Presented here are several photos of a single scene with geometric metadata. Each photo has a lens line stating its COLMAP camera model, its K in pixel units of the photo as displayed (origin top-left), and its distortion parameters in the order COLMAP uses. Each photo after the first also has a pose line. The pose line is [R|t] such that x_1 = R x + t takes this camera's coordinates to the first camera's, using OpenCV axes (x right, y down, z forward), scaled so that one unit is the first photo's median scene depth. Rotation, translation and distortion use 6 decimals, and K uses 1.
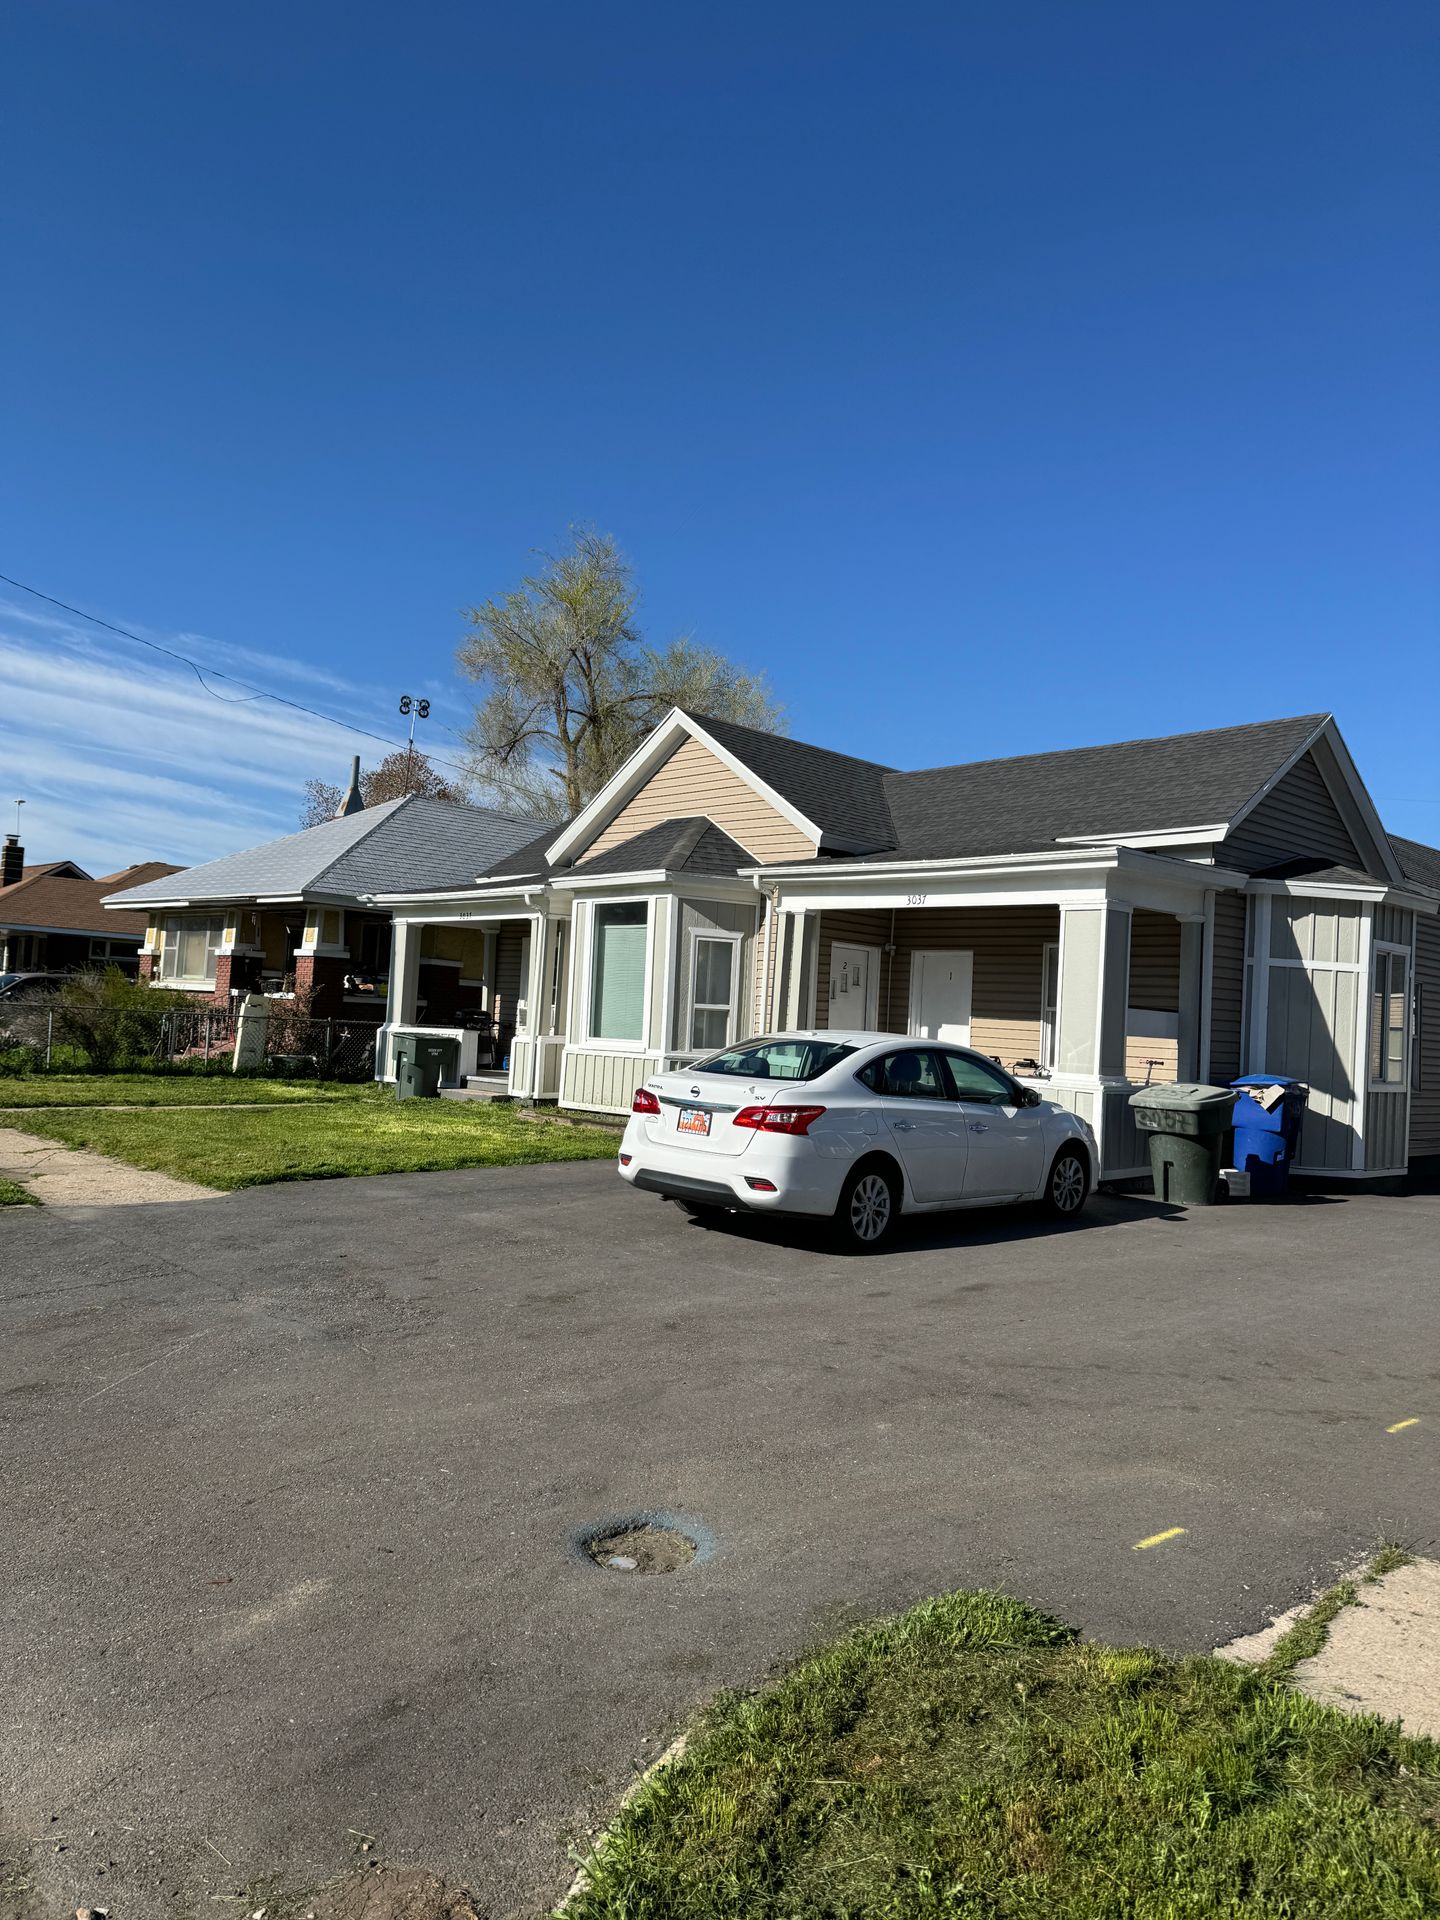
lens RADIAL K [[1338.6, 0, 720.0], [0, 1338.6, 960.0], [0, 0, 1]] dist [0.044747, -0.005194]
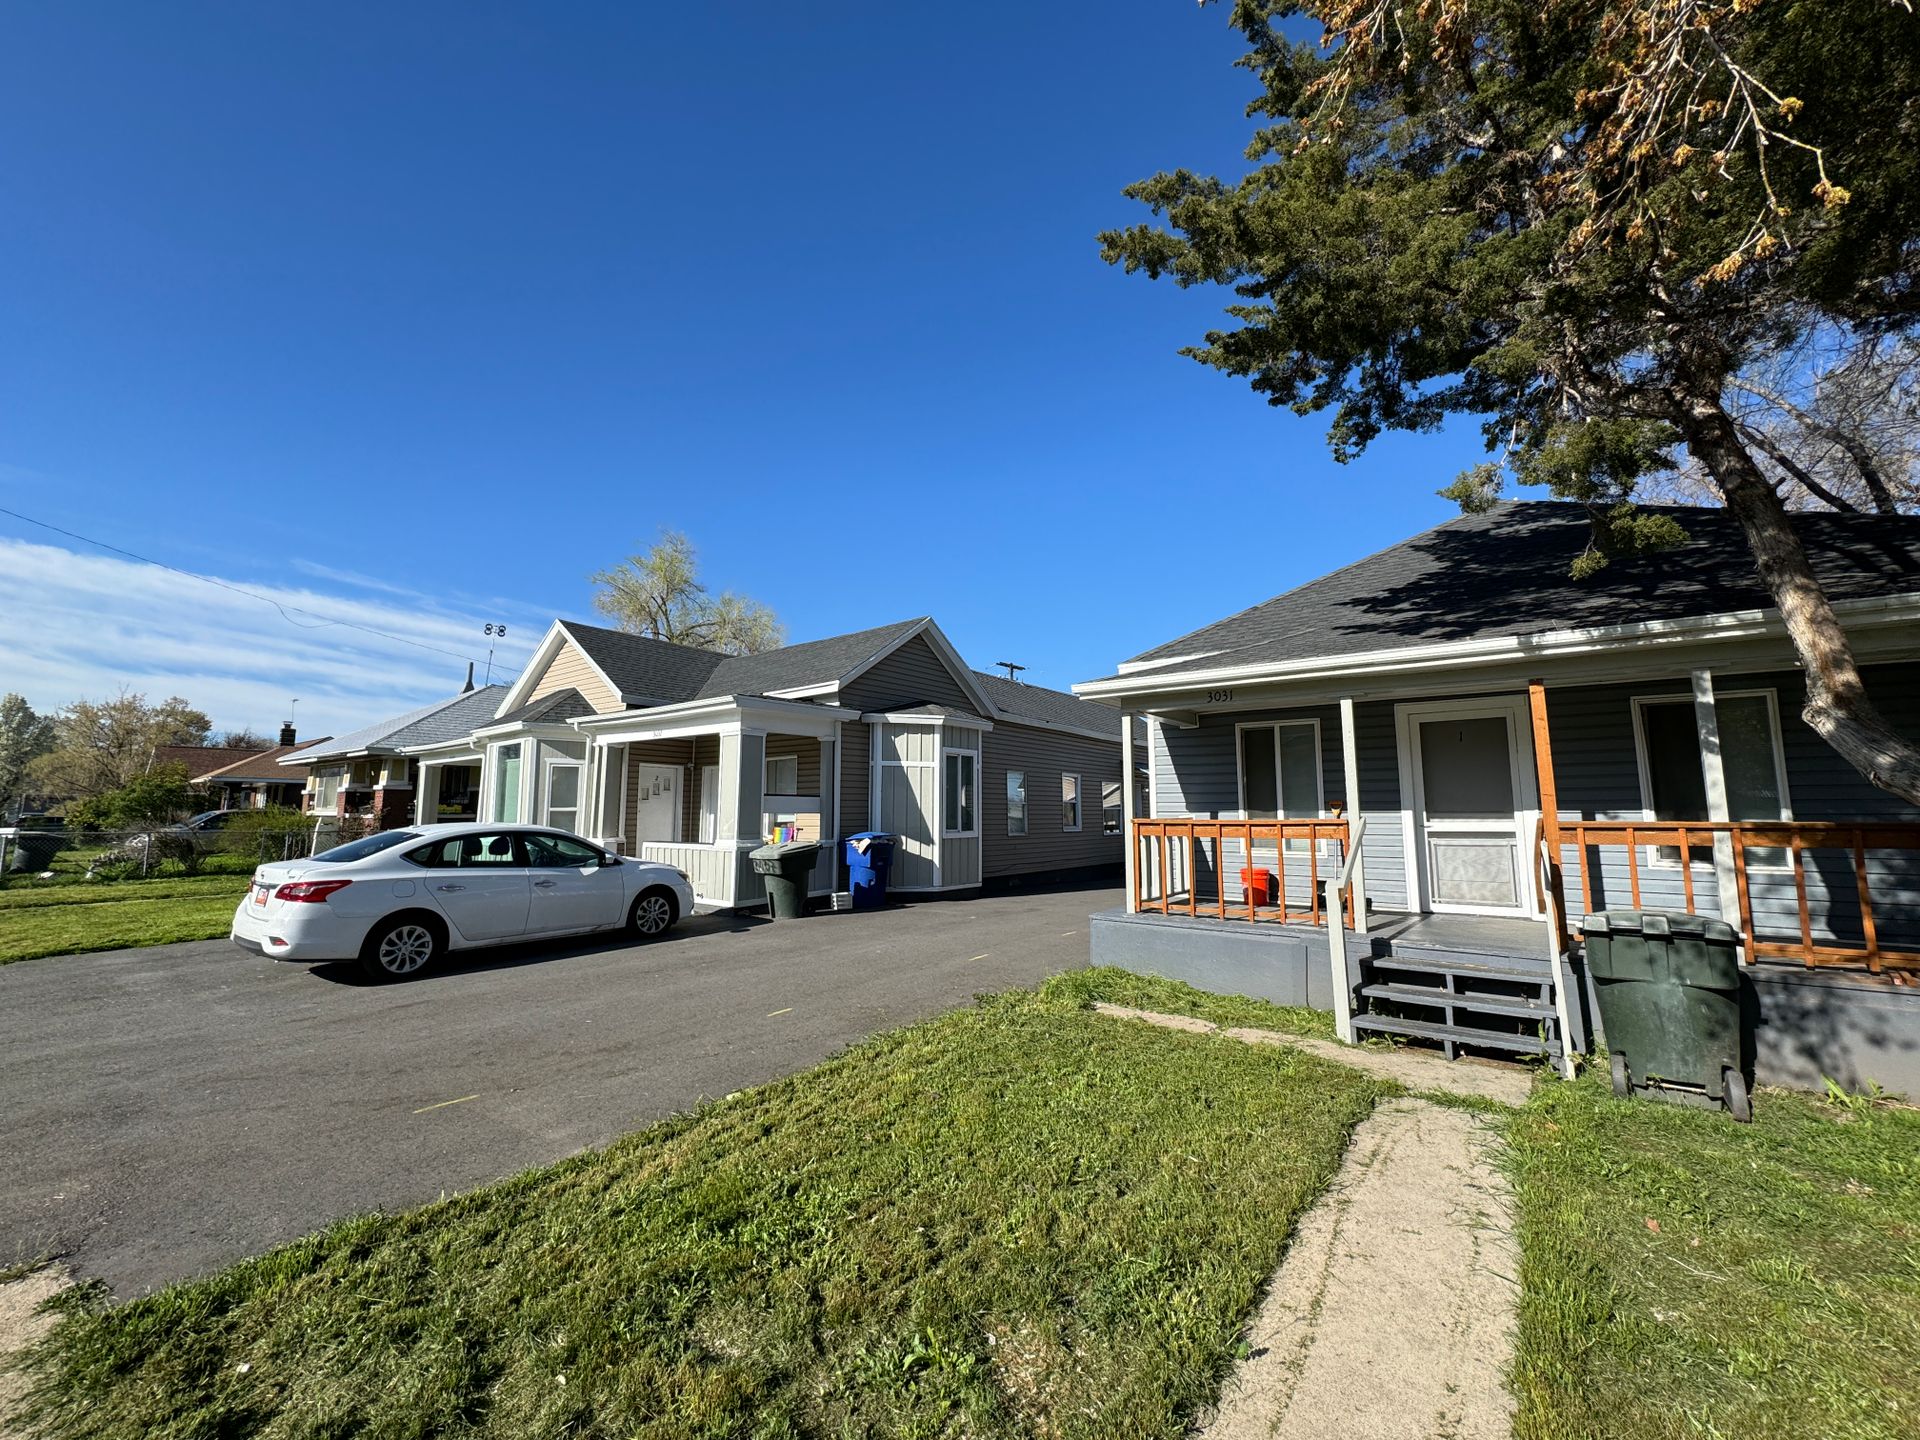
lens RADIAL K [[760.9, 0, 960.0], [0, 760.9, 720.0], [0, 0, 1]] dist [-0.001271, -0.000091]
pose [[0.985952, -0.037611, 0.162736, 0.355034], [0.049303, 0.996438, -0.068414, 0.017383], [-0.159584, 0.075477, 0.984295, 0.062909]]
